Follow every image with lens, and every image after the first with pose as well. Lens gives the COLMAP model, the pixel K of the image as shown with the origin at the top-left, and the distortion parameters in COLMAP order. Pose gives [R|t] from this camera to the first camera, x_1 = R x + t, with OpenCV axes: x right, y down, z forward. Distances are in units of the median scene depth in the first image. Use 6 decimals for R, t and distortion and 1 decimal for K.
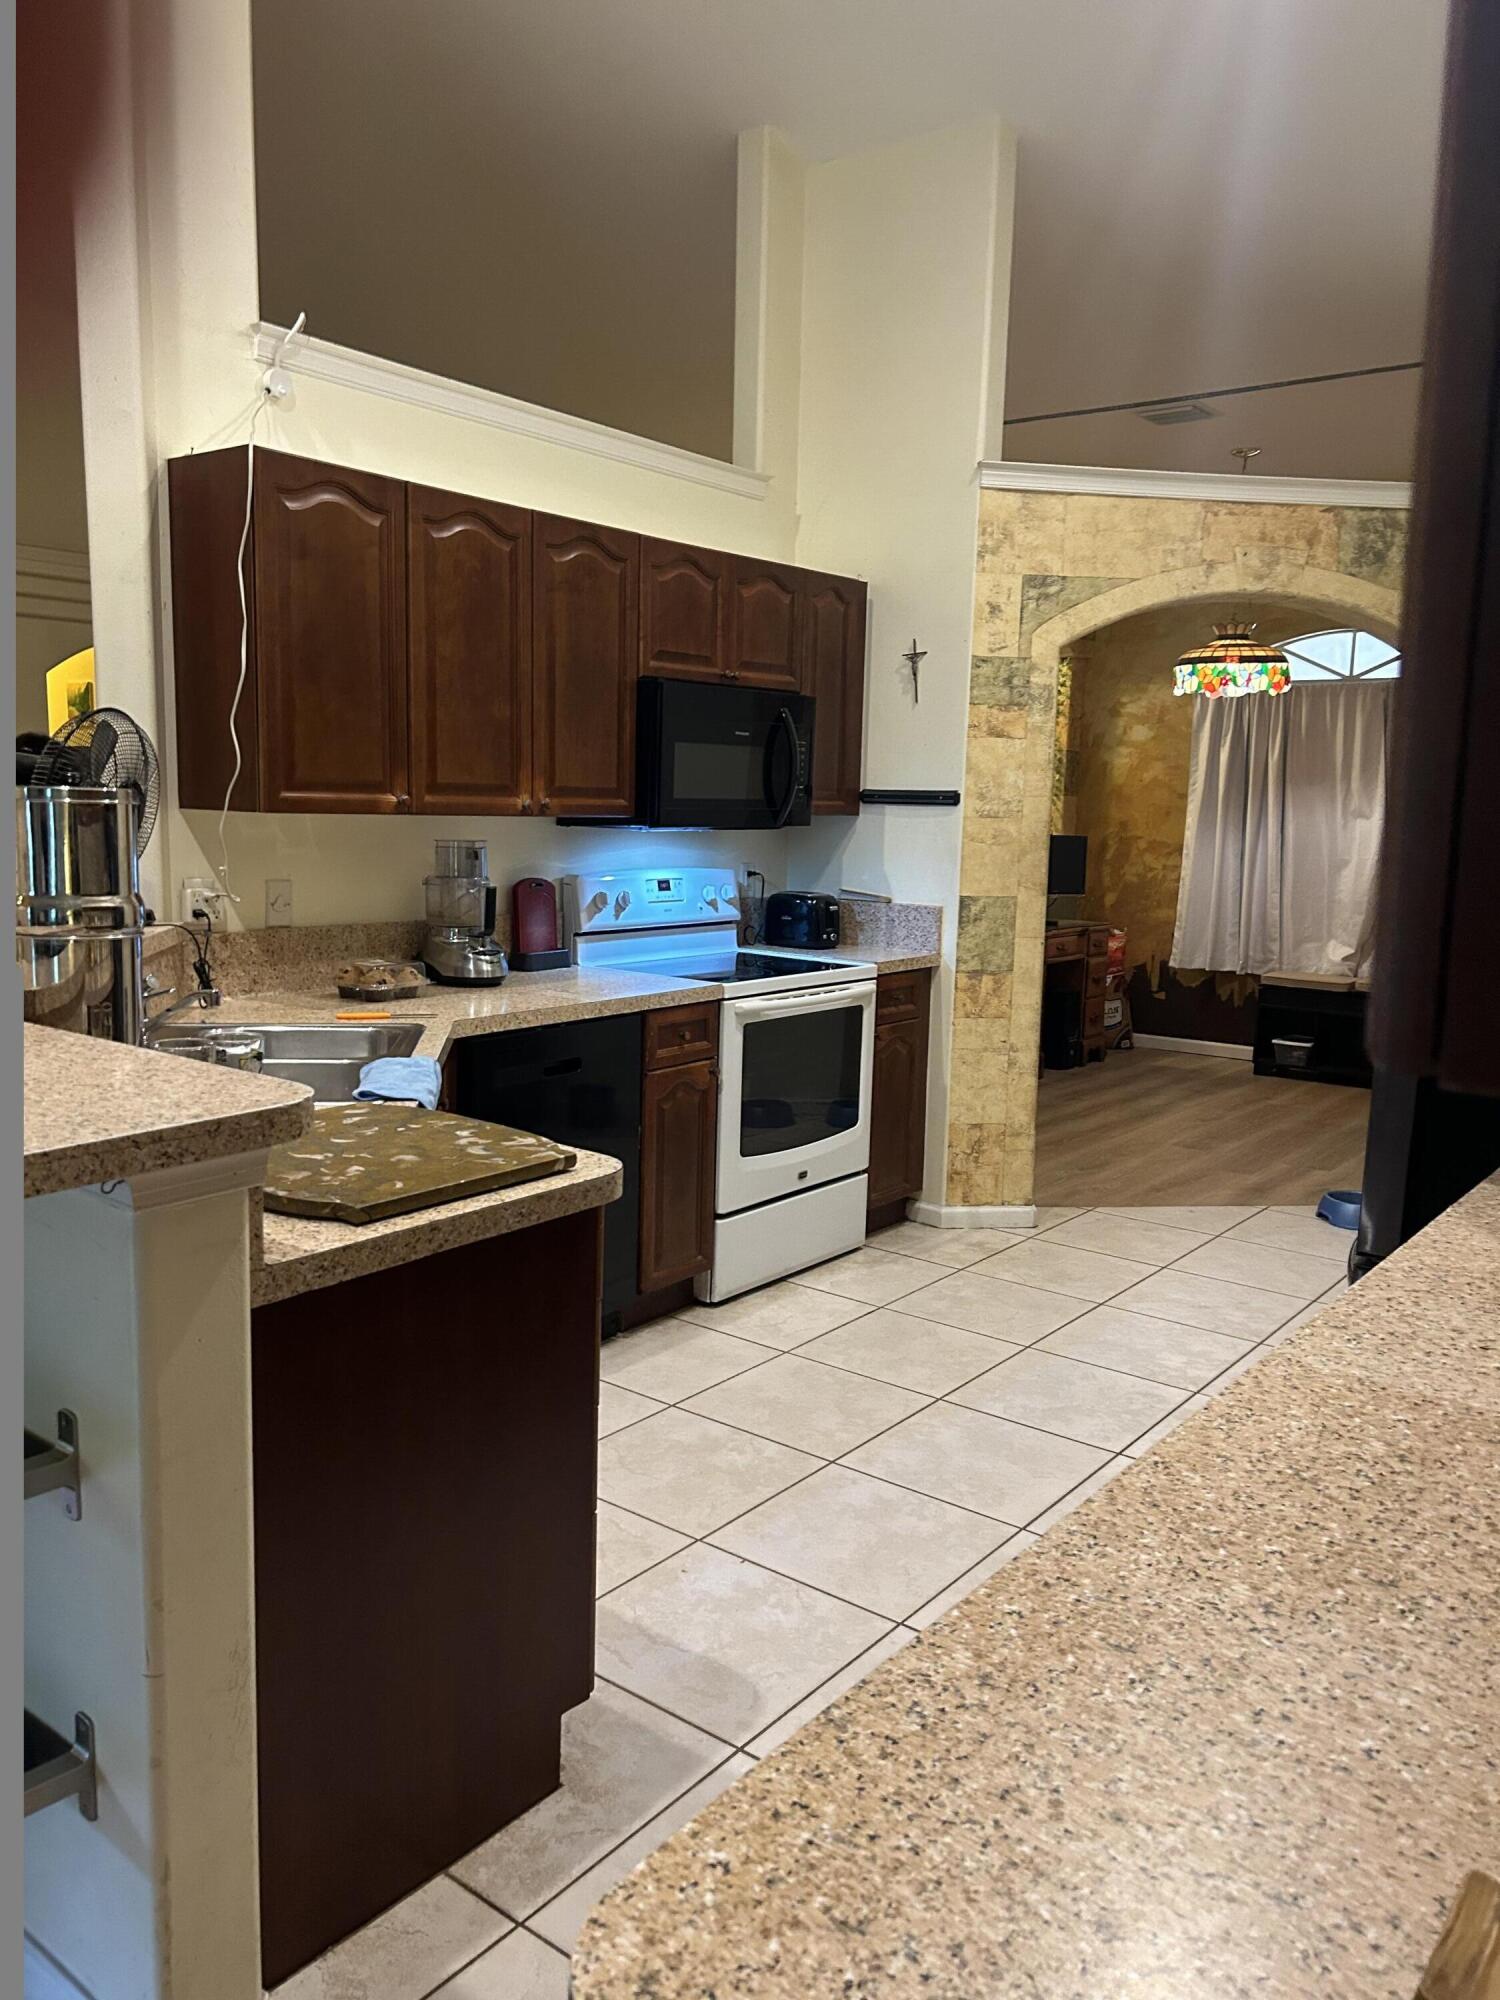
lens RADIAL K [[1512.4, 0, 734.2], [0, 1512.4, 1003.4], [0, 0, 1]] dist [0.061402, -0.071183]
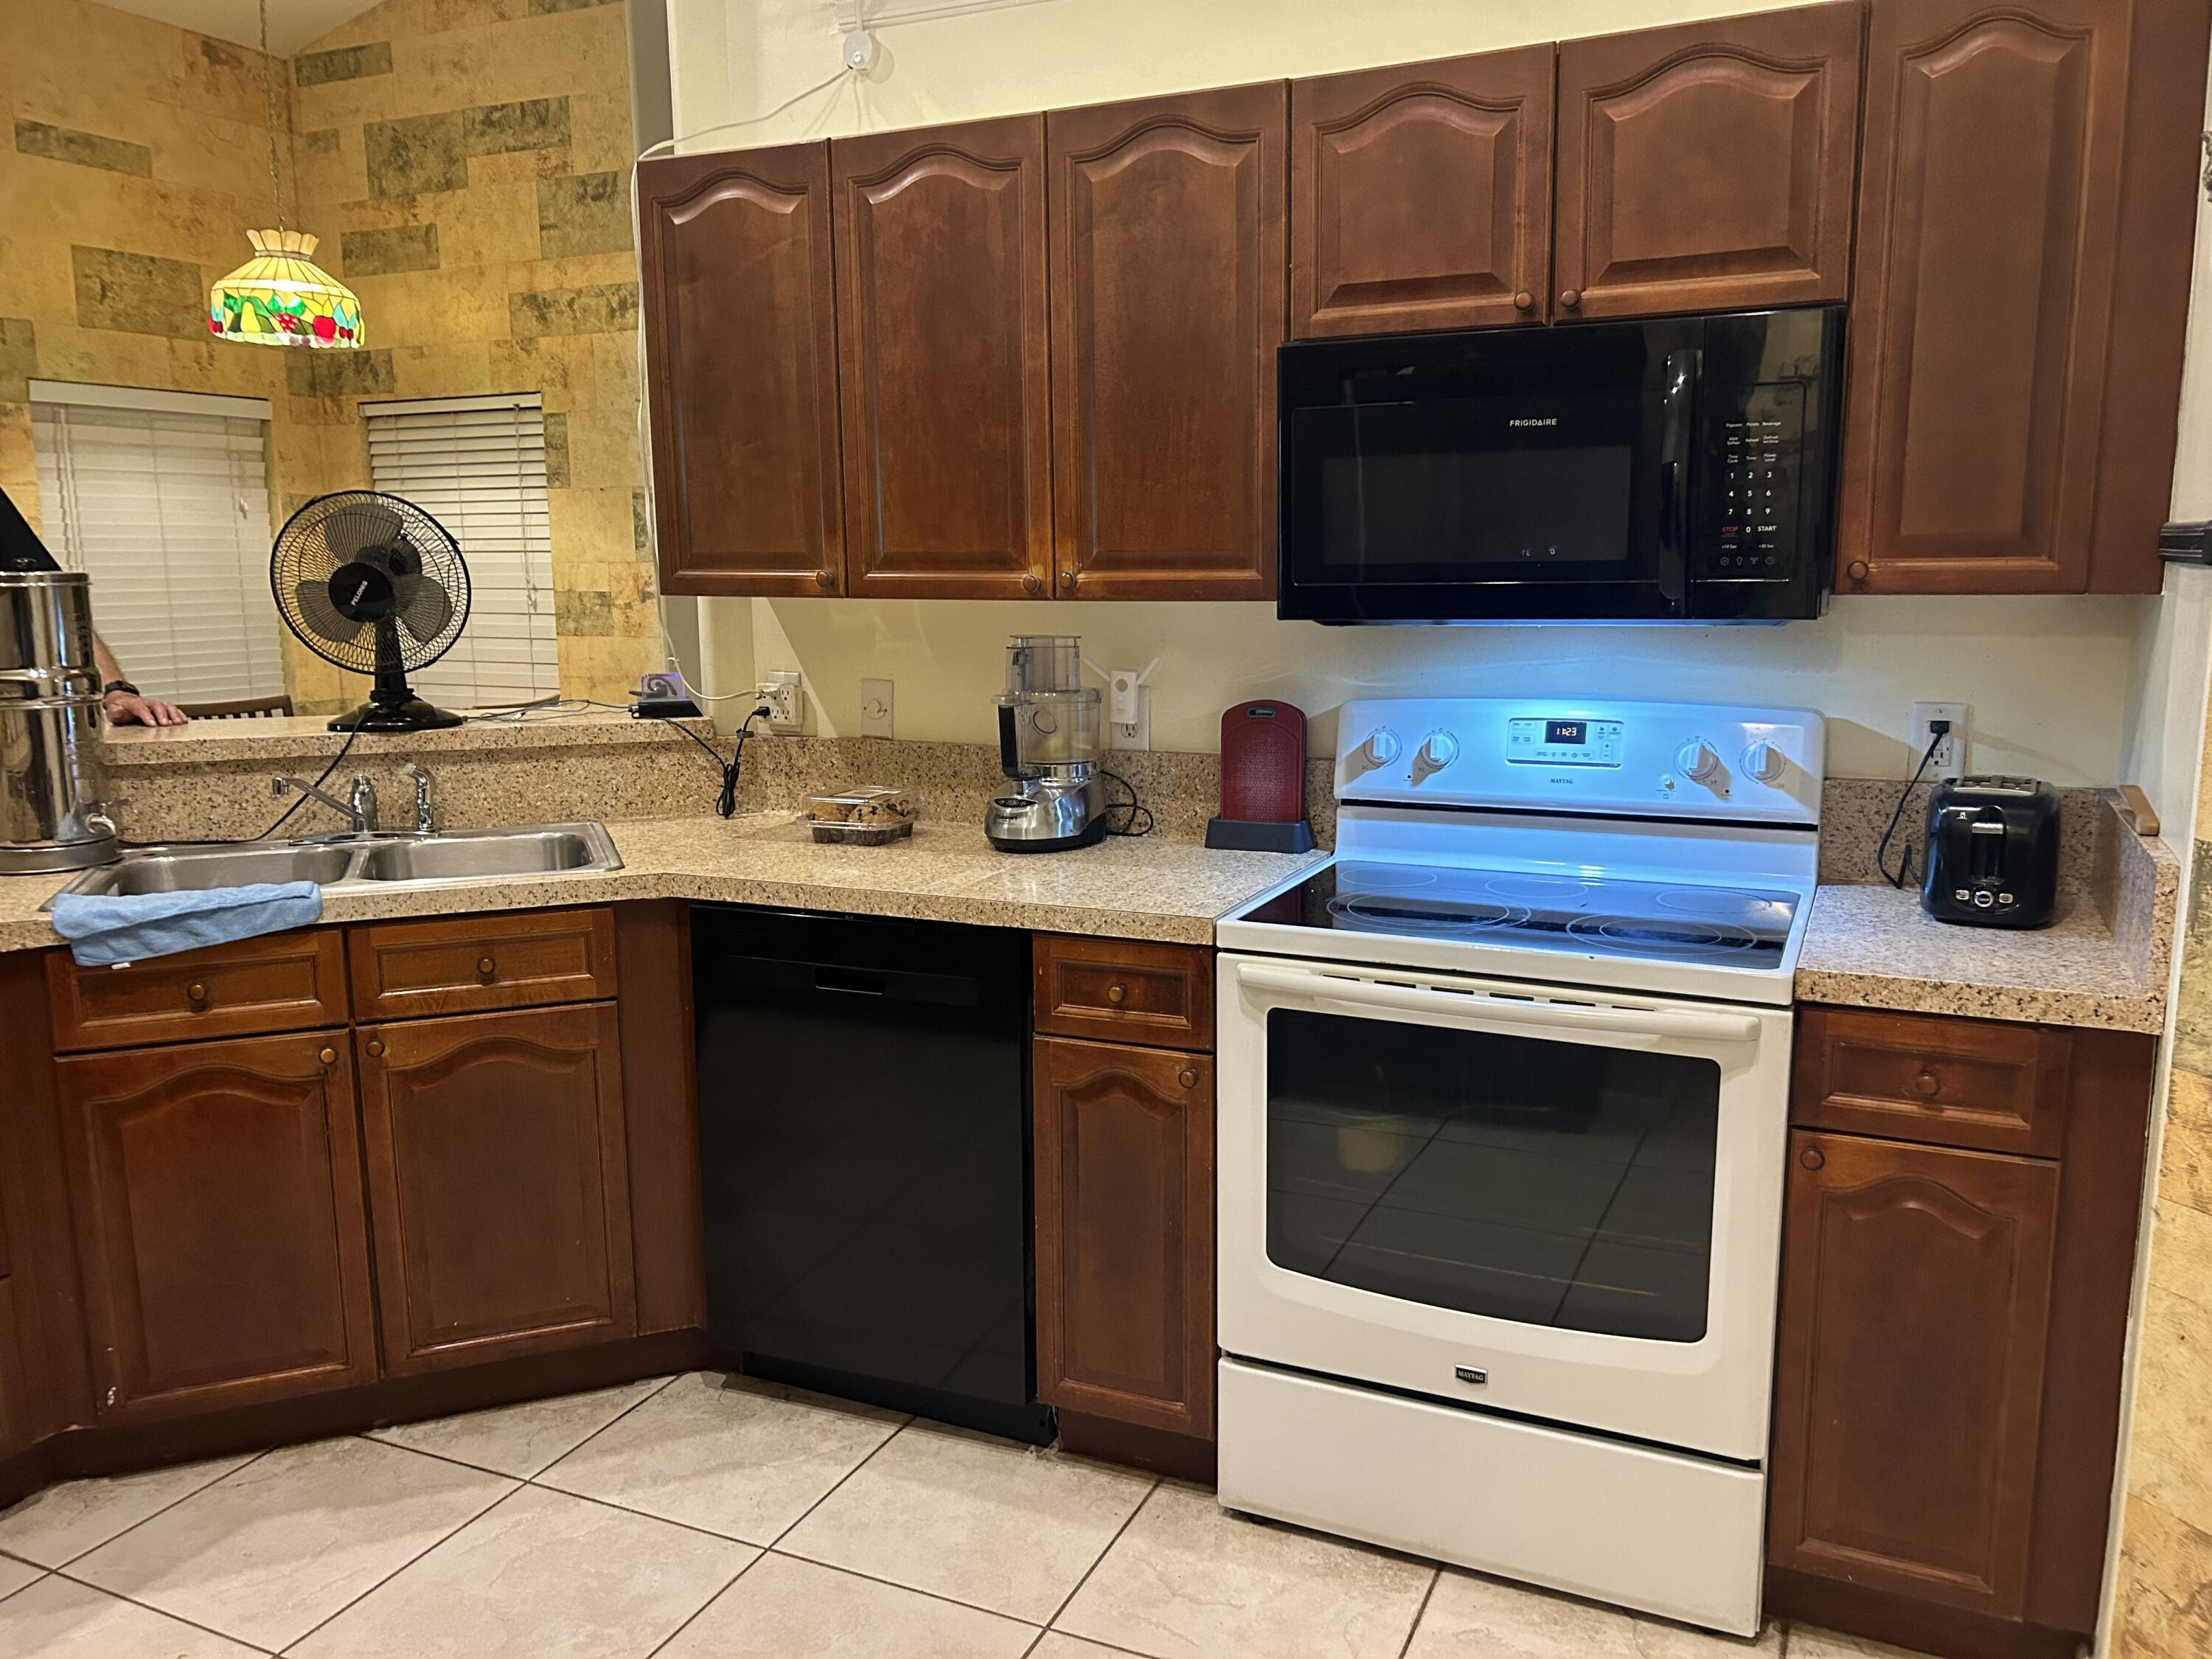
lens RADIAL K [[1672.7, 0, 1124.2], [0, 1672.7, 821.8], [0, 0, 1]] dist [0.061402, -0.071183]
pose [[0.237295, 0.127753, -0.963001, 0.574860], [-0.119975, 0.987580, 0.101451, -0.107754], [0.964001, 0.091462, 0.249675, 0.874066]]
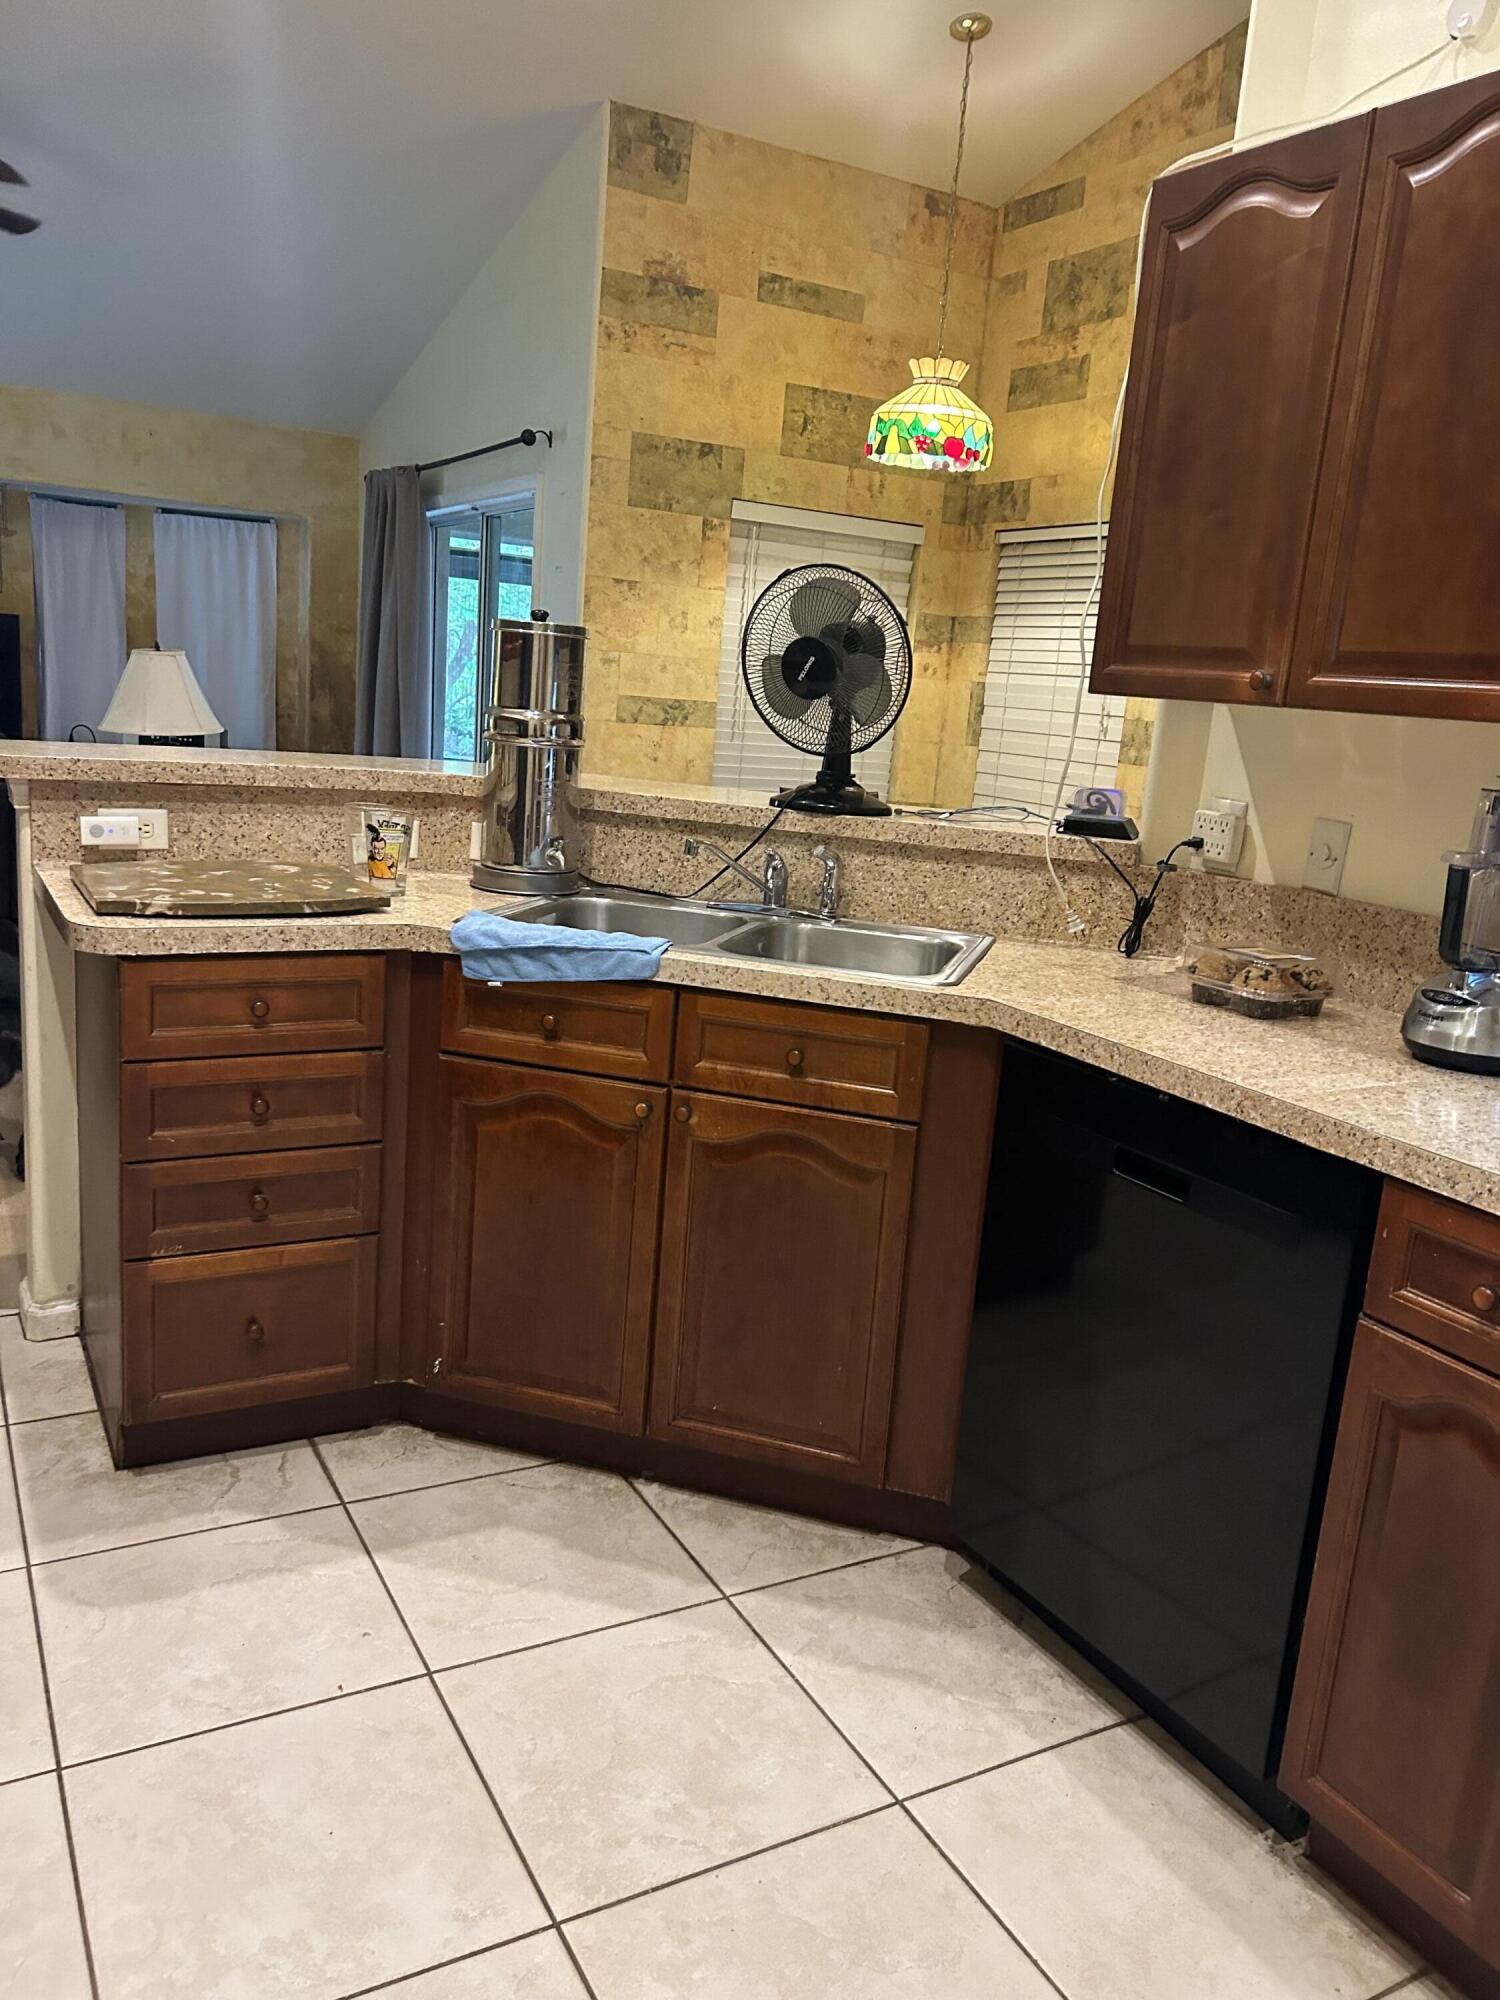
lens RADIAL K [[1512.4, 0, 744.1], [0, 1512.4, 1005.4], [0, 0, 1]] dist [0.061402, -0.071183]
pose [[-0.391211, 0.137606, -0.909955, 0.393197], [-0.214264, 0.947968, 0.235472, -0.101649], [0.895011, 0.287090, -0.341372, 0.978208]]
